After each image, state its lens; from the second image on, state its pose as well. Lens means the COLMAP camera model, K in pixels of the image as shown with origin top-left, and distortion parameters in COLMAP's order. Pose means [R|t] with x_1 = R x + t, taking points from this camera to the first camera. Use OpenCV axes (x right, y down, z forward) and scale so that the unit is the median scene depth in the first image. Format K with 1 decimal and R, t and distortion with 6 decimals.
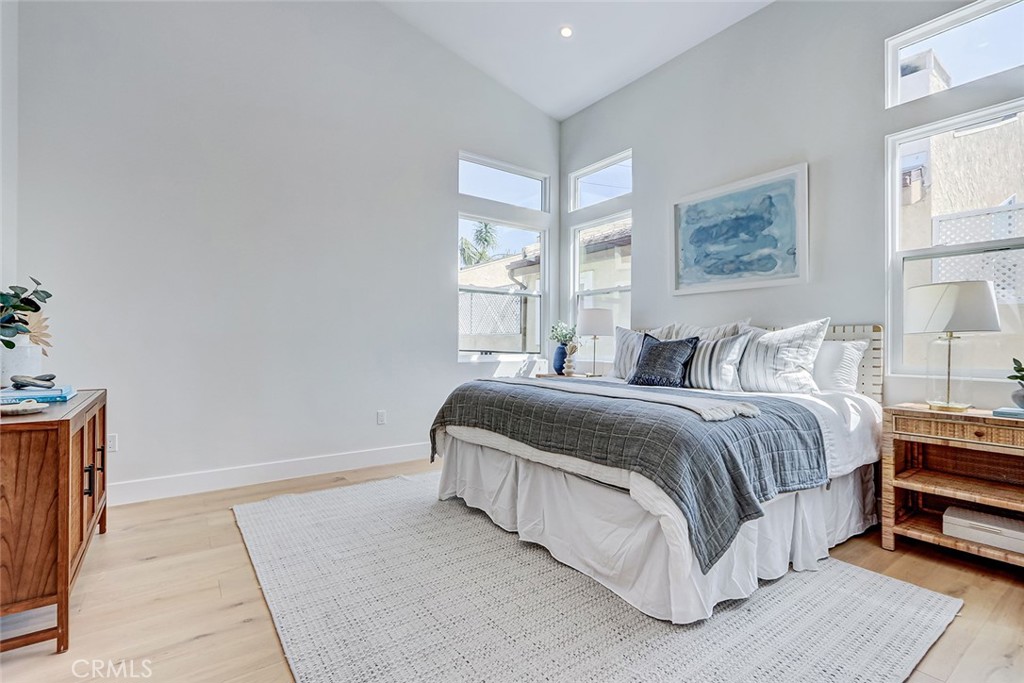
lens RADIAL K [[475.8, 0, 504.9], [0, 475.8, 342.8], [0, 0, 1]] dist [-0.004254, -0.001845]
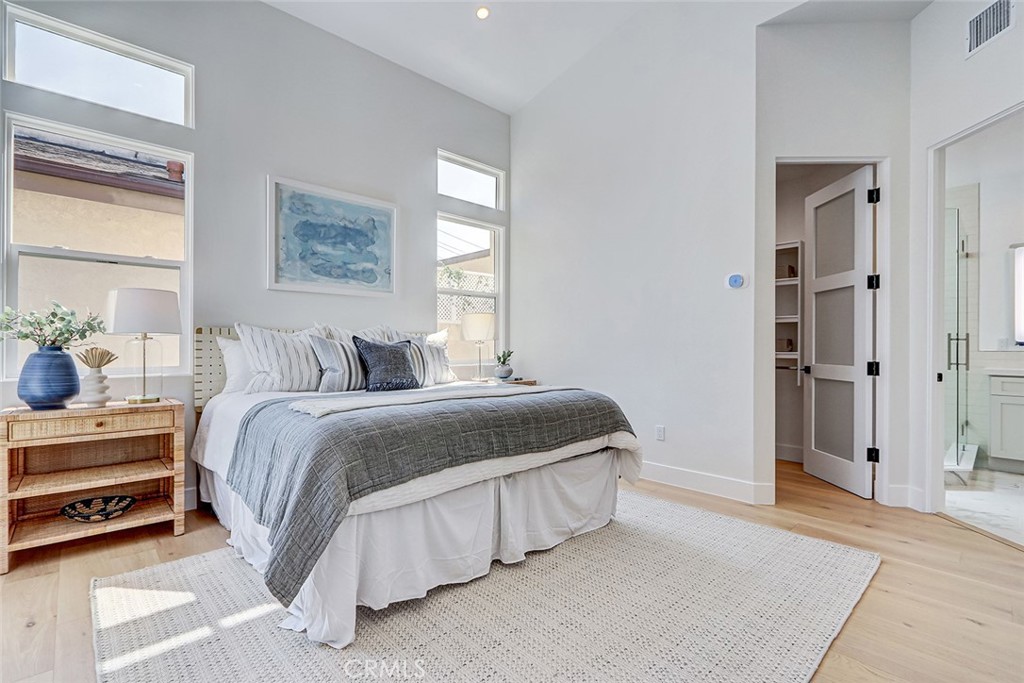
lens RADIAL K [[475.8, 0, 508.9], [0, 475.8, 340.9], [0, 0, 1]] dist [-0.004254, -0.001845]
pose [[-0.148772, 0.004199, 0.988863, -0.602352], [-0.004217, 0.999979, -0.004881, -0.006272], [-0.988863, -0.004896, -0.148751, 0.793943]]
